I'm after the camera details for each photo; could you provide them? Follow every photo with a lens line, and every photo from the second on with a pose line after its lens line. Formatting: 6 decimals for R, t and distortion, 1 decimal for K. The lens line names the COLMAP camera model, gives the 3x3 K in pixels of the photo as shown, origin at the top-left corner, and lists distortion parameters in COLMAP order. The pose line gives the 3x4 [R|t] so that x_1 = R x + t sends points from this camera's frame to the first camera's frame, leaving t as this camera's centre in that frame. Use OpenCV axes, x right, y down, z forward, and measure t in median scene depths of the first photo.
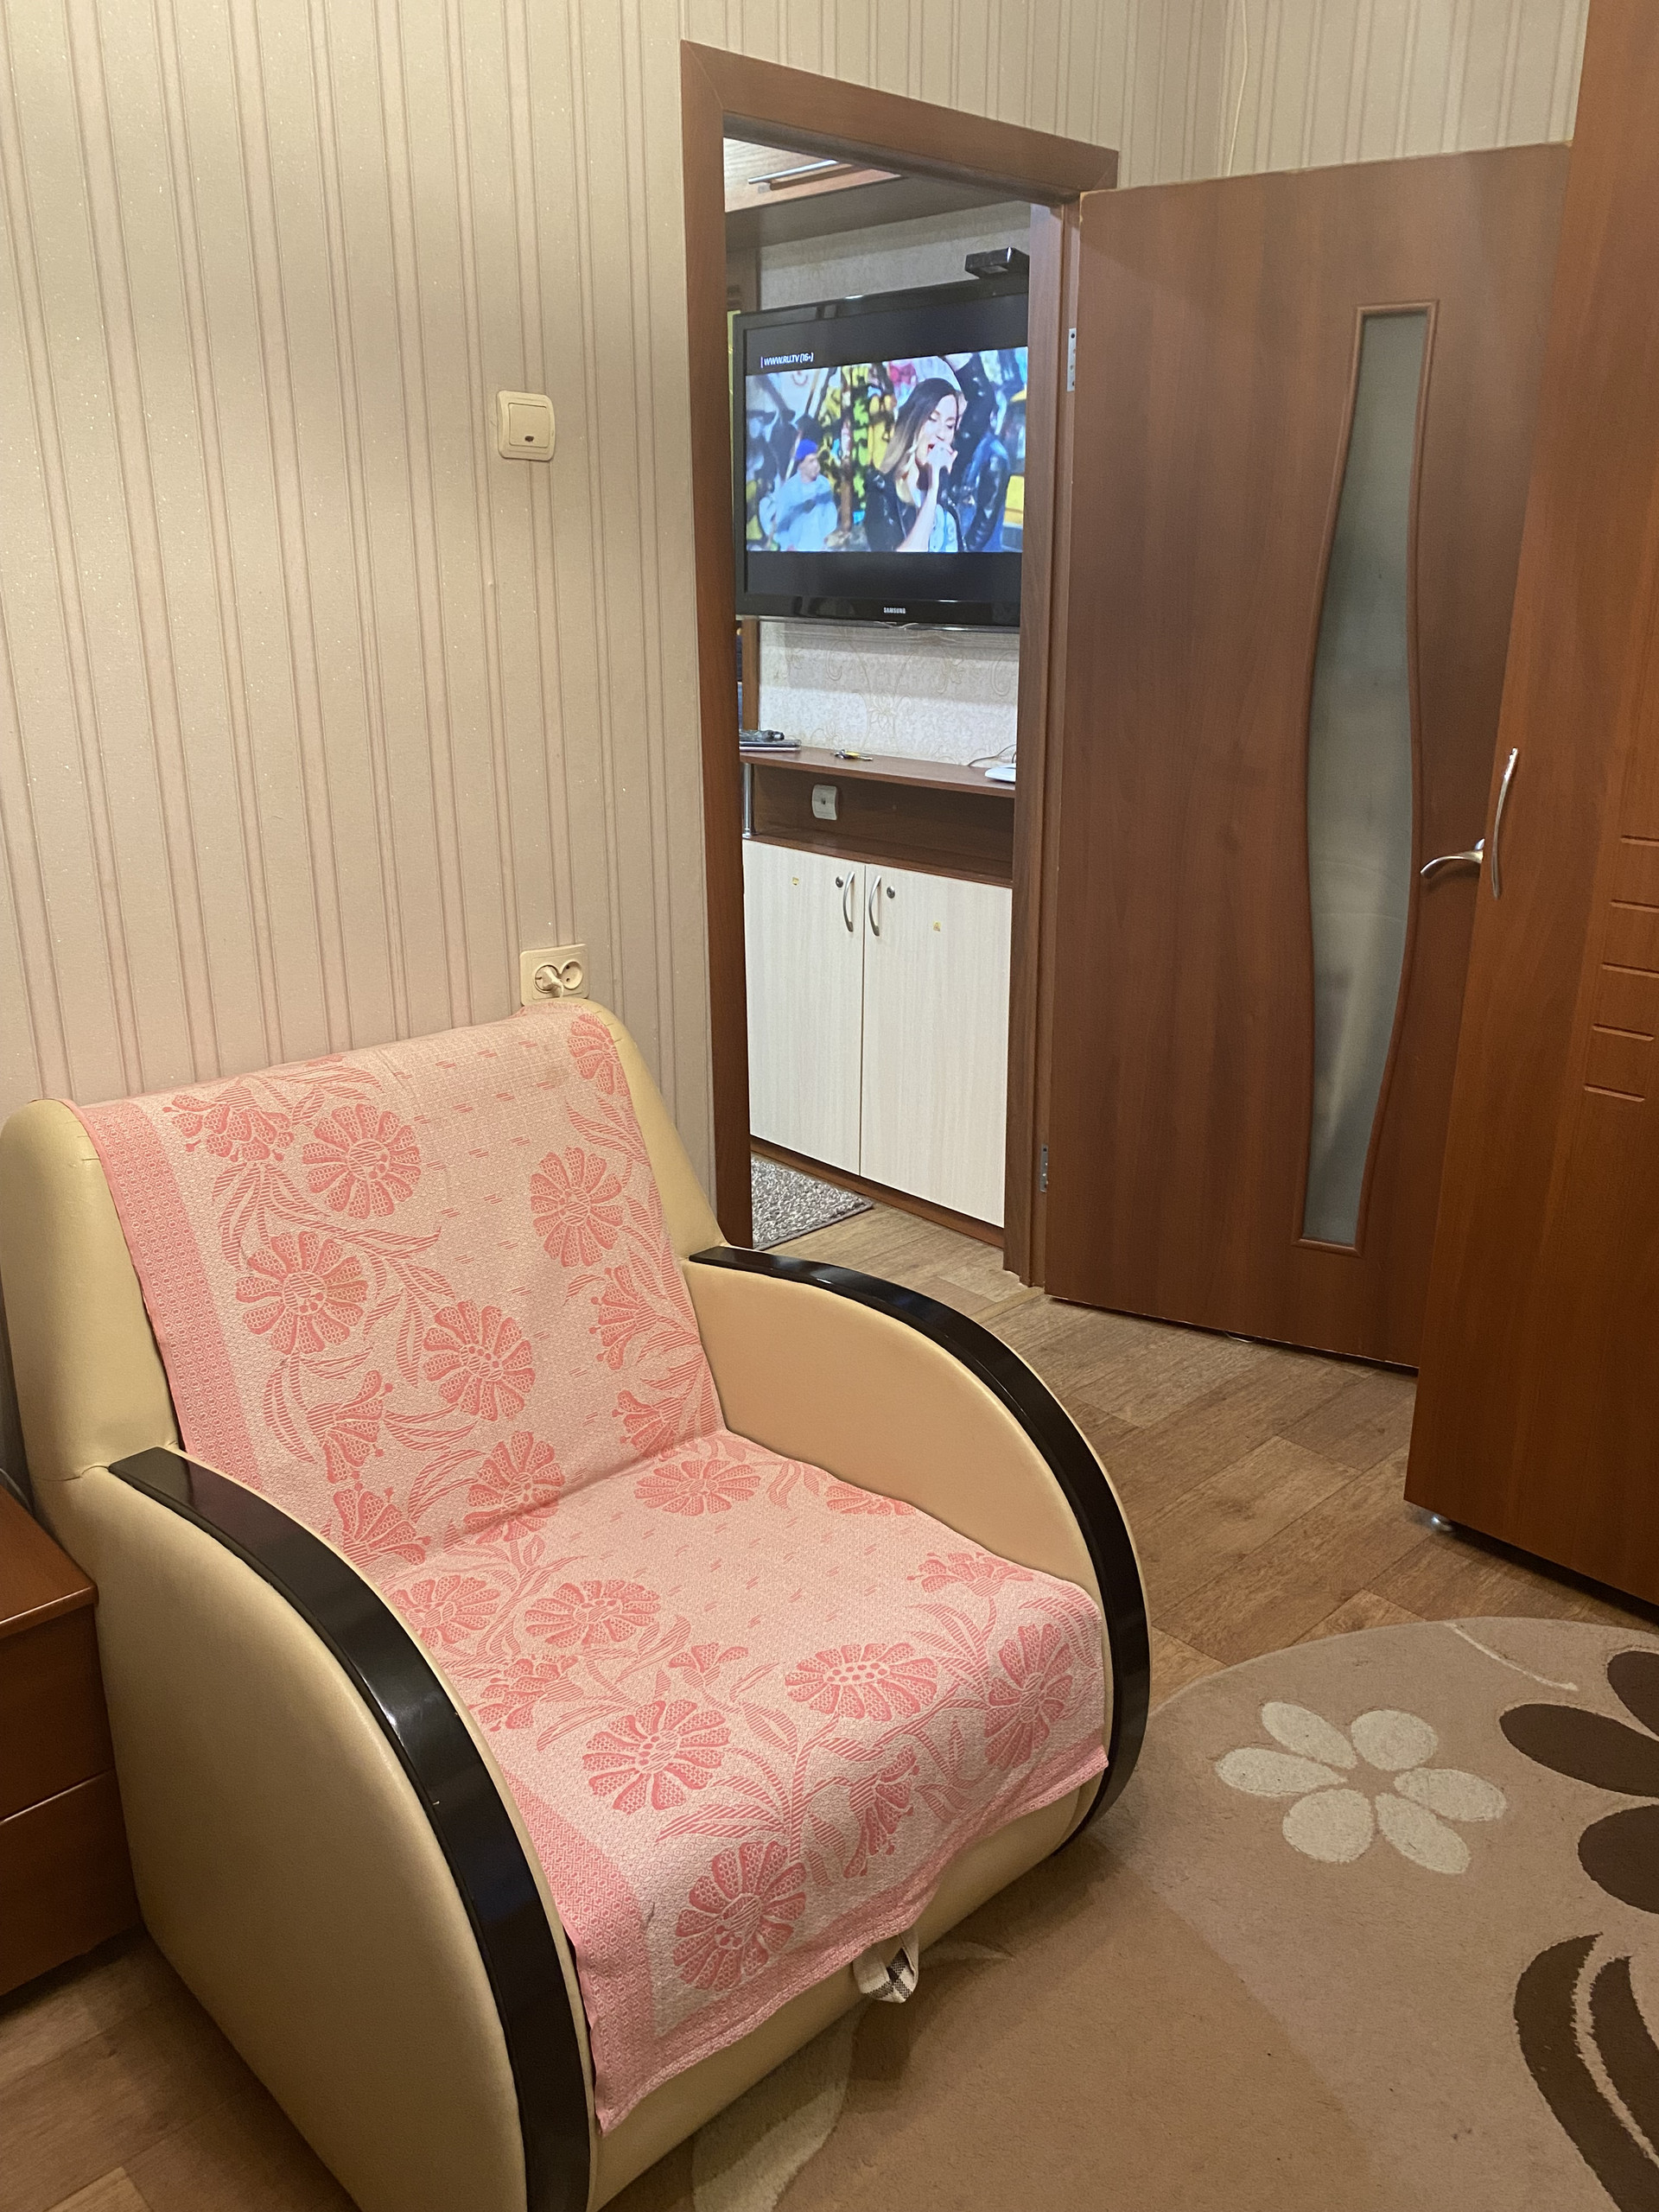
lens RADIAL K [[1702.1, 0, 830.9], [0, 1702.1, 1095.2], [0, 0, 1]] dist [0.057025, -0.086311]
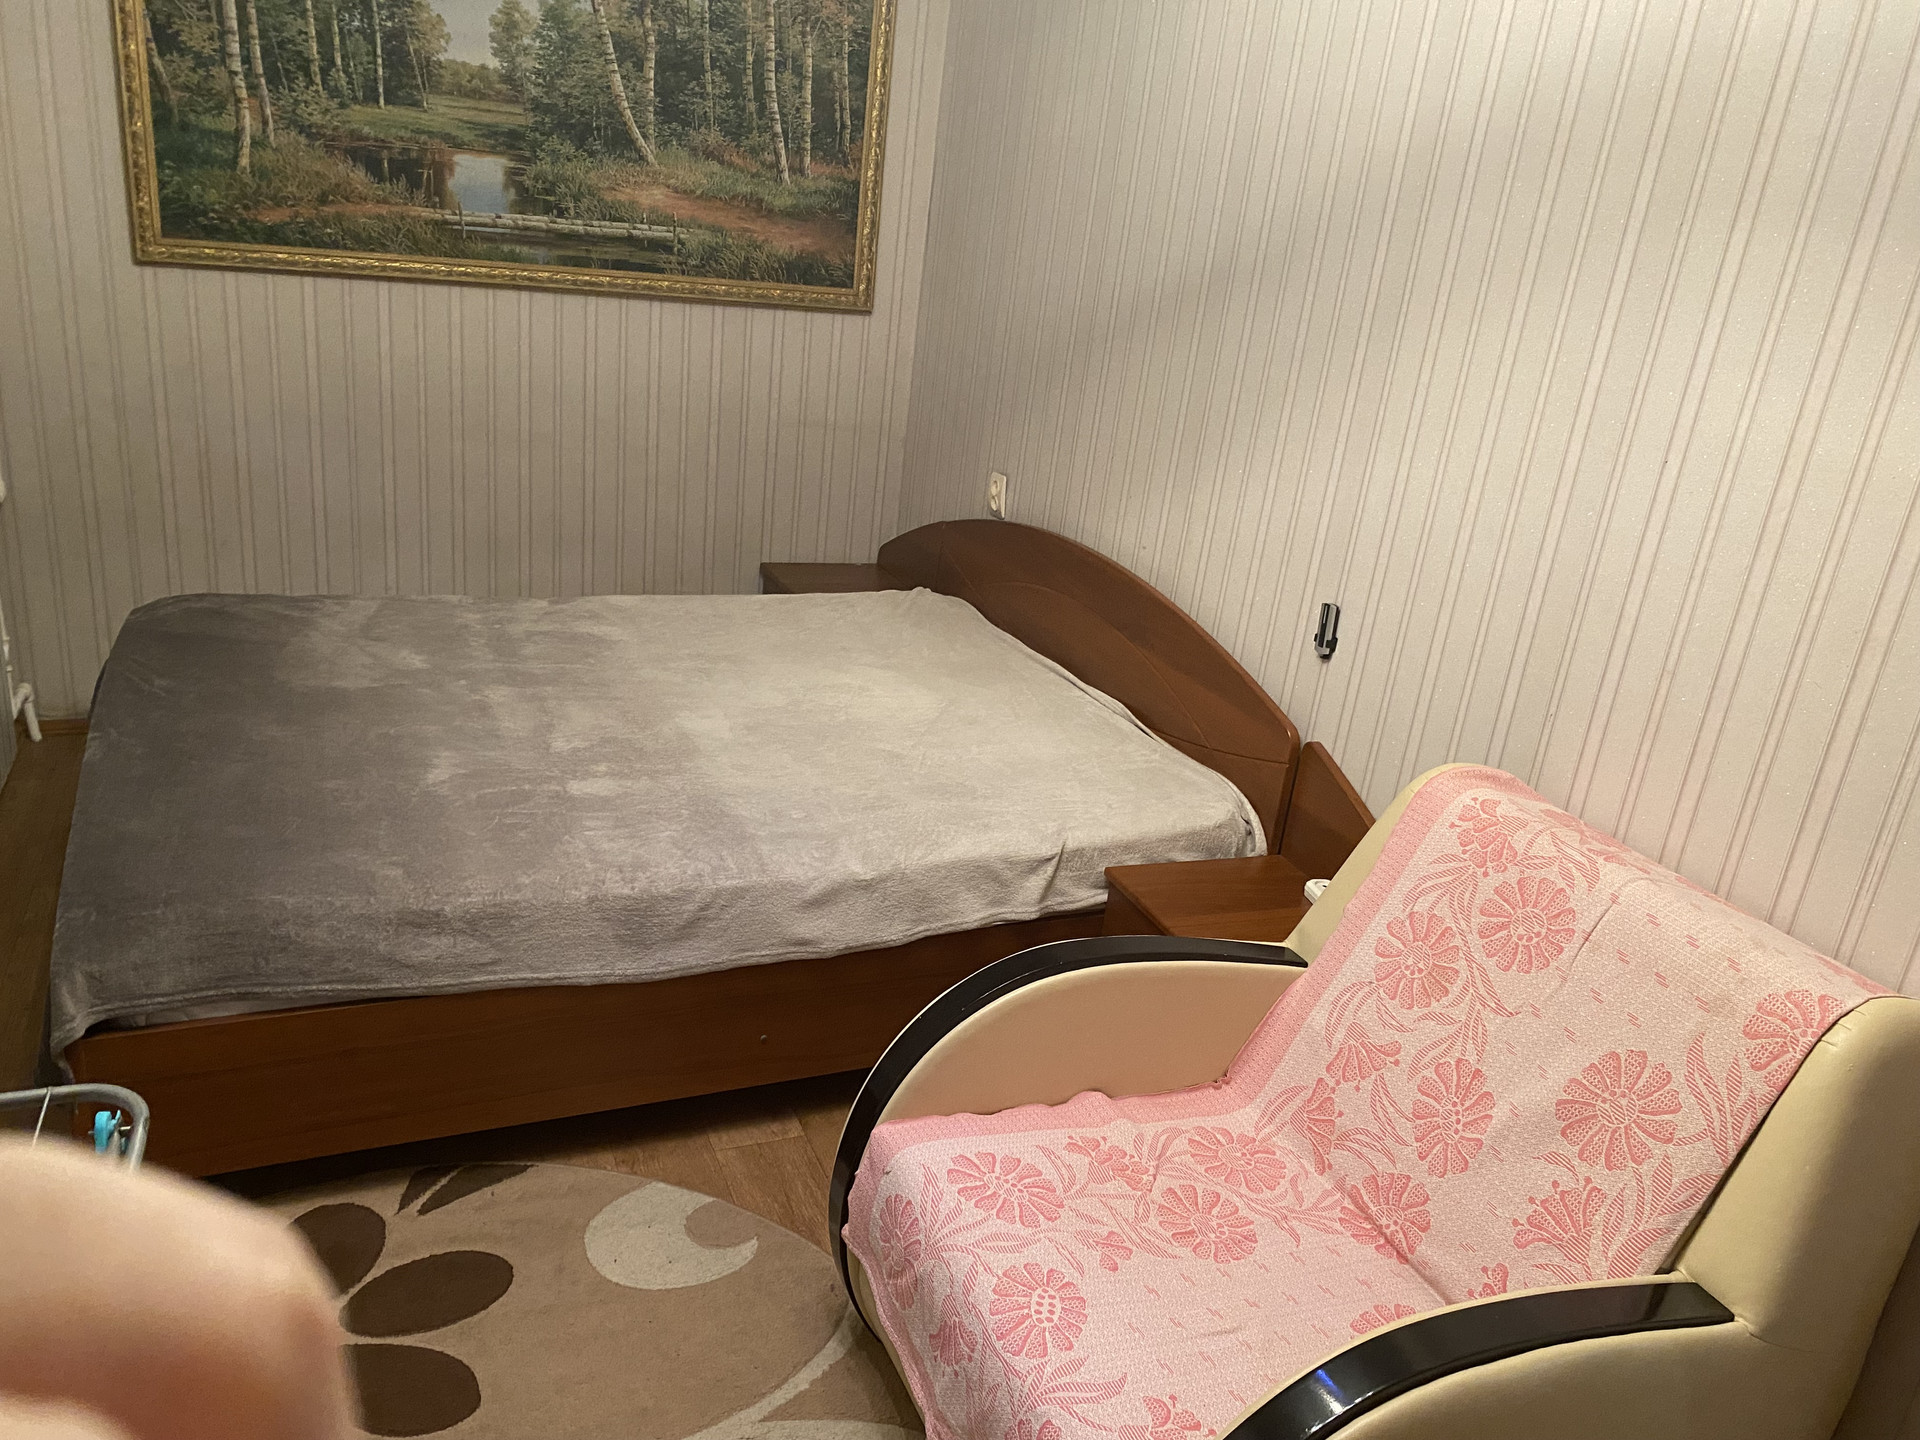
lens RADIAL K [[1477.4, 0, 958.8], [0, 1477.4, 734.5], [0, 0, 1]] dist [0.057025, -0.086311]
pose [[-0.360900, 0.284332, -0.888204, 0.713099], [-0.381581, 0.824003, 0.418826, -0.339061], [0.850968, 0.490076, -0.188887, 0.803779]]
